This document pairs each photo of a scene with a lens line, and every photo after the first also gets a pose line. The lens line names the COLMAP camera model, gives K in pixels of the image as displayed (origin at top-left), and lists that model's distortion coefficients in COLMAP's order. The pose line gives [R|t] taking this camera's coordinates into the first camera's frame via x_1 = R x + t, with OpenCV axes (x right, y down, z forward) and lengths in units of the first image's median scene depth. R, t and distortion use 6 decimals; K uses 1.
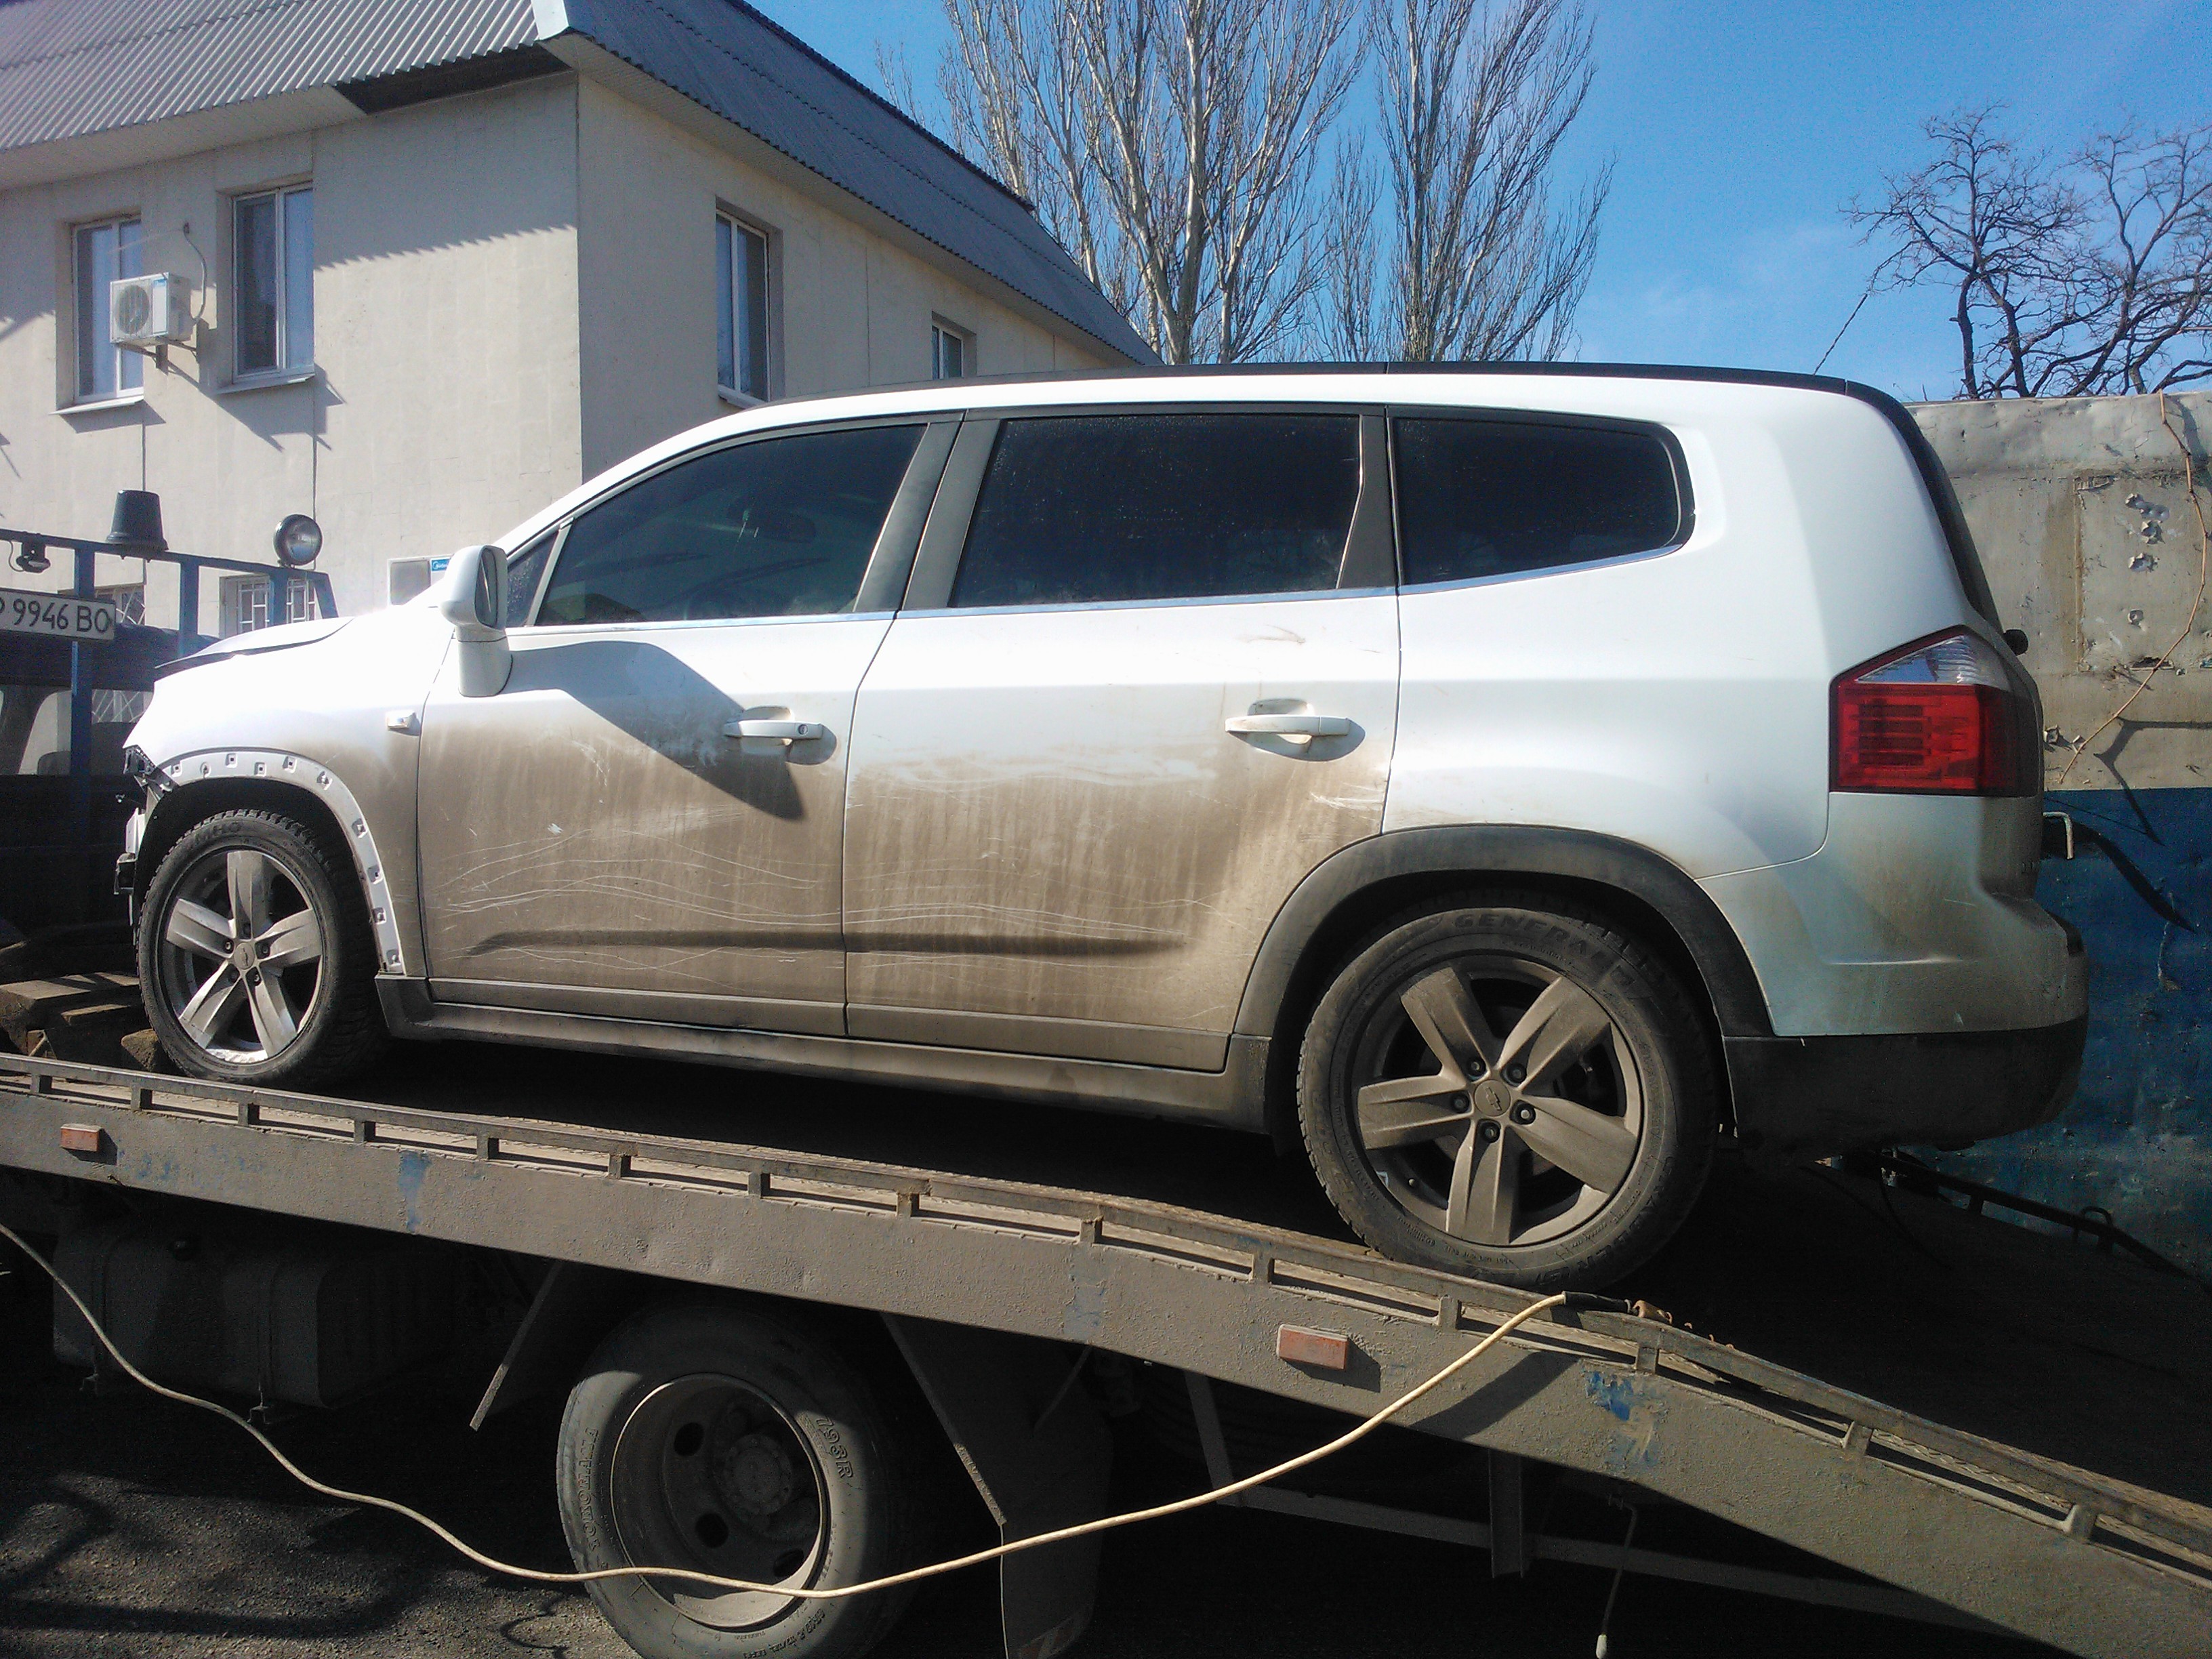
lens RADIAL K [[1821.4, 0, 1100.6], [0, 1821.4, 769.4], [0, 0, 1]] dist [0.157408, -0.330710]
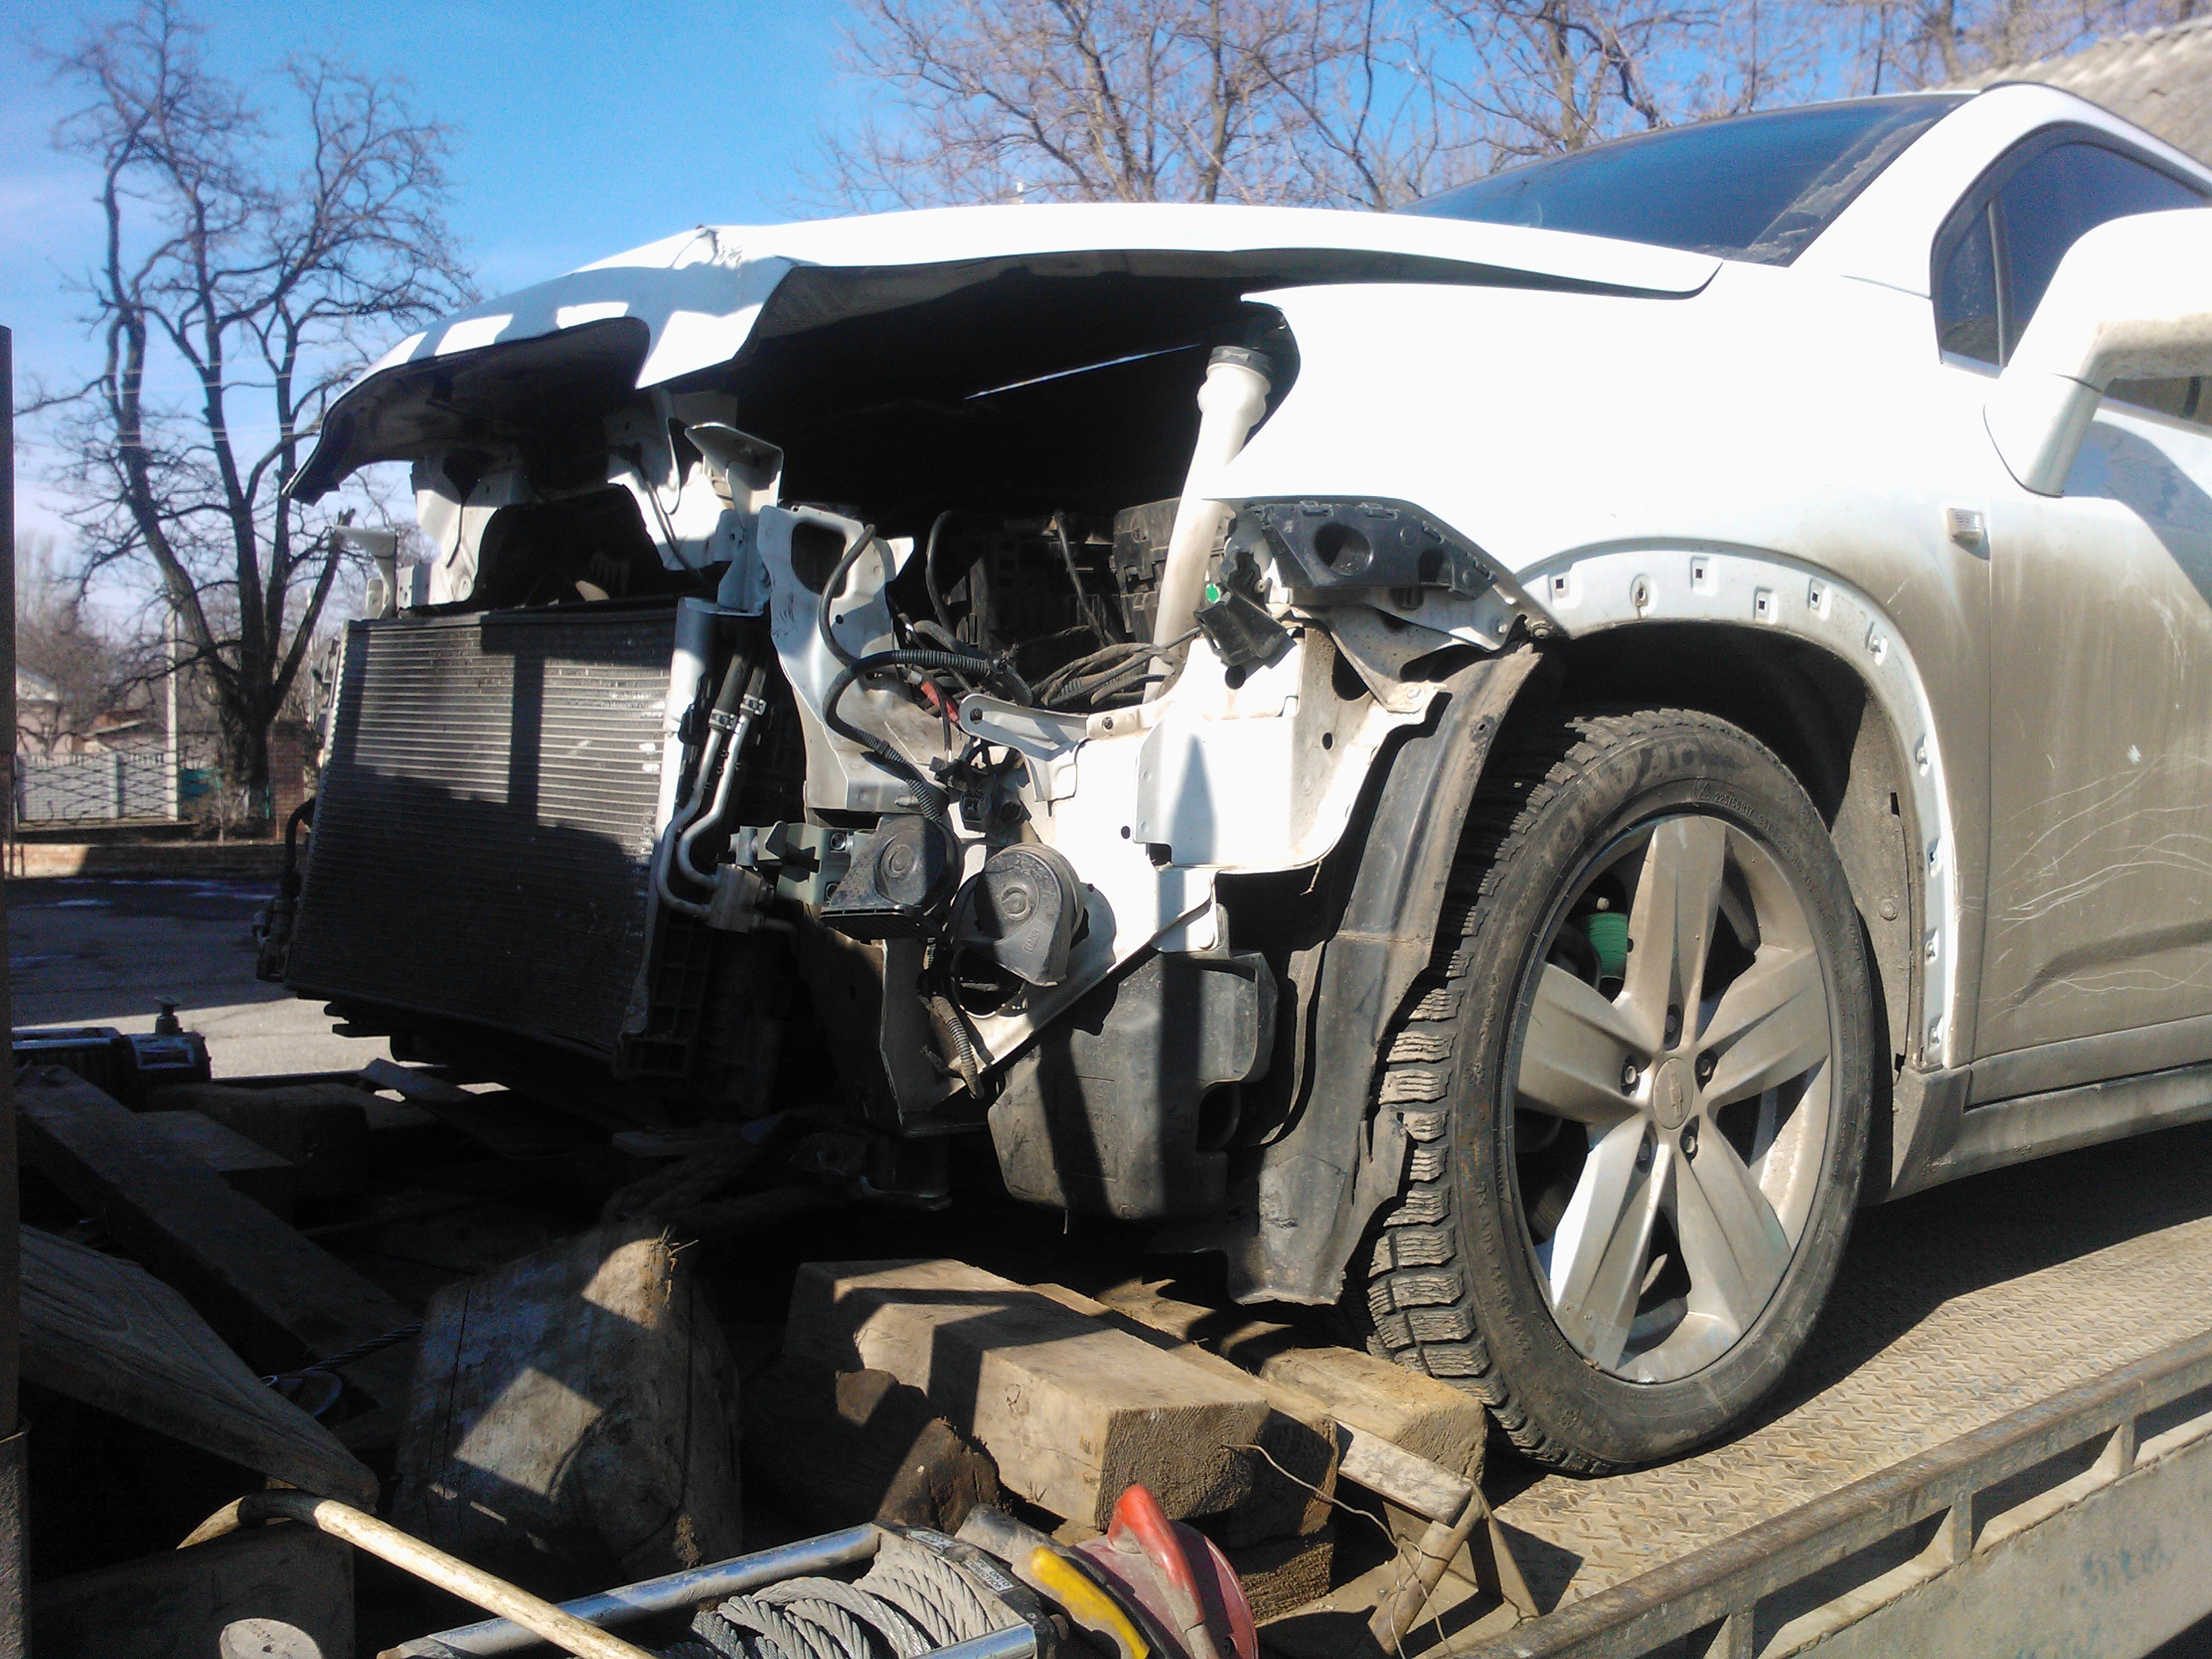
lens RADIAL K [[1821.4, 0, 1100.6], [0, 1821.4, 769.4], [0, 0, 1]] dist [0.157408, -0.330710]
pose [[0.465785, -0.011960, 0.884817, -0.110677], [-0.022215, 0.999435, 0.025203, 0.003534], [-0.884619, -0.031395, 0.465257, 0.120859]]
